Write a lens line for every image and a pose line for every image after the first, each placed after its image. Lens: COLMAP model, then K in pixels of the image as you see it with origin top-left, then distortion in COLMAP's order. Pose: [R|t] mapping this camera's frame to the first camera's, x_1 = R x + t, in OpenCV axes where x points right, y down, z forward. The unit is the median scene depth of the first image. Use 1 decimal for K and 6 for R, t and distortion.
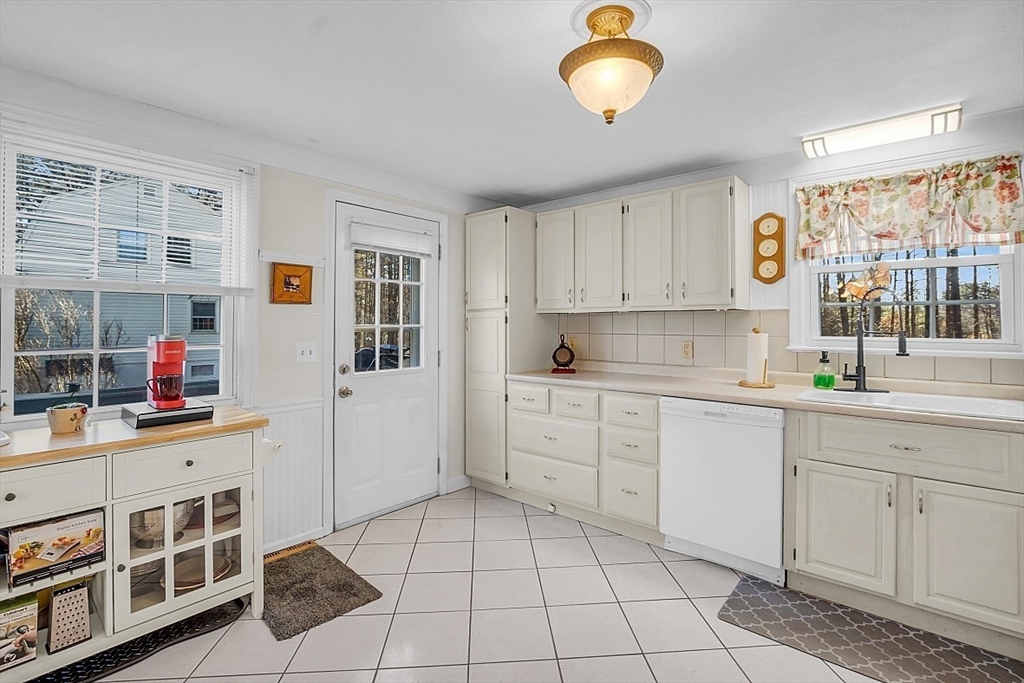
lens RADIAL K [[474.2, 0, 501.6], [0, 474.2, 319.4], [0, 0, 1]] dist [-0.019020, 0.004028]
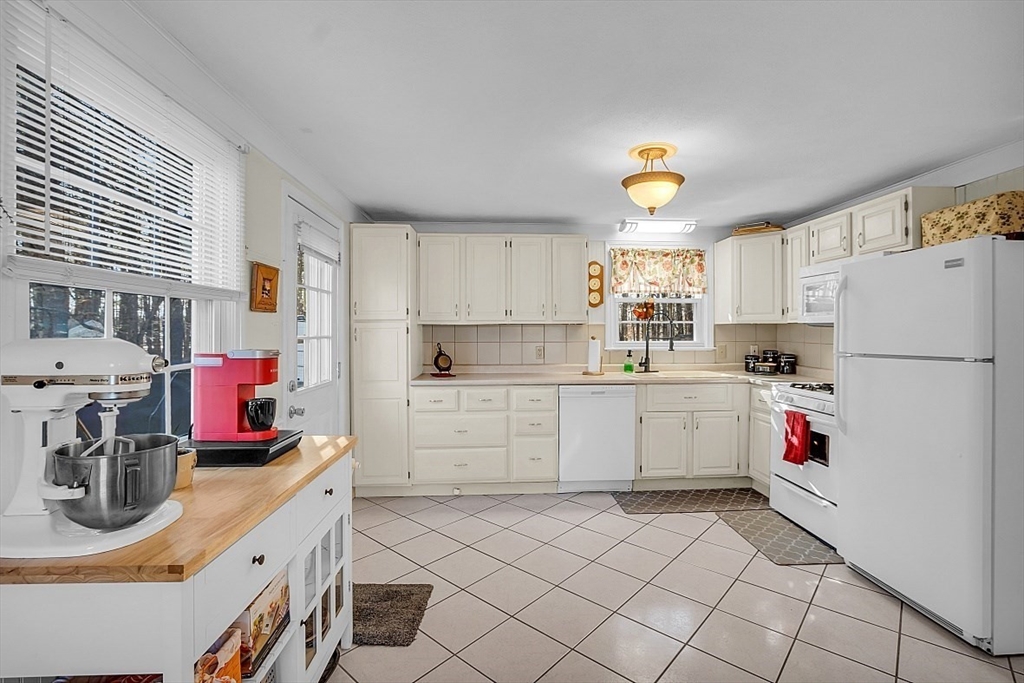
lens RADIAL K [[474.2, 0, 518.2], [0, 474.2, 334.3], [0, 0, 1]] dist [-0.019020, 0.004028]
pose [[0.713015, -0.004737, 0.701133, -0.694802], [-0.004049, 0.999933, 0.010873, -0.003850], [-0.701137, -0.010592, 0.712948, 0.073050]]
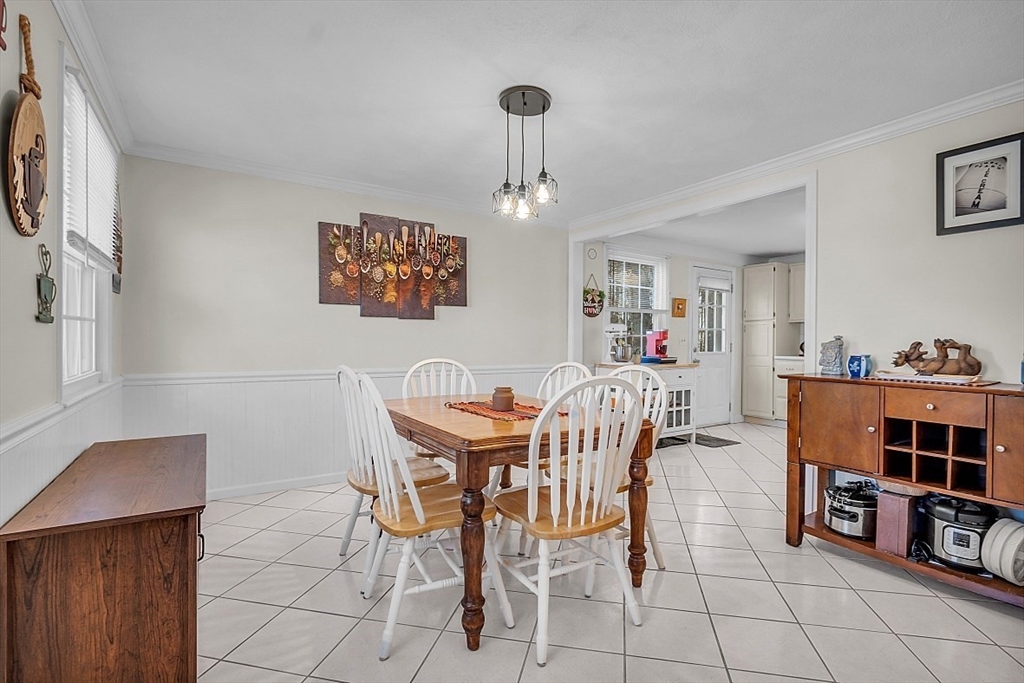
lens RADIAL K [[474.2, 0, 516.4], [0, 474.2, 348.7], [0, 0, 1]] dist [-0.019020, 0.004028]
pose [[0.967650, 0.006987, -0.252199, -0.598386], [-0.000674, 0.999685, 0.025107, 0.053822], [0.252295, -0.024125, 0.967350, -1.213309]]
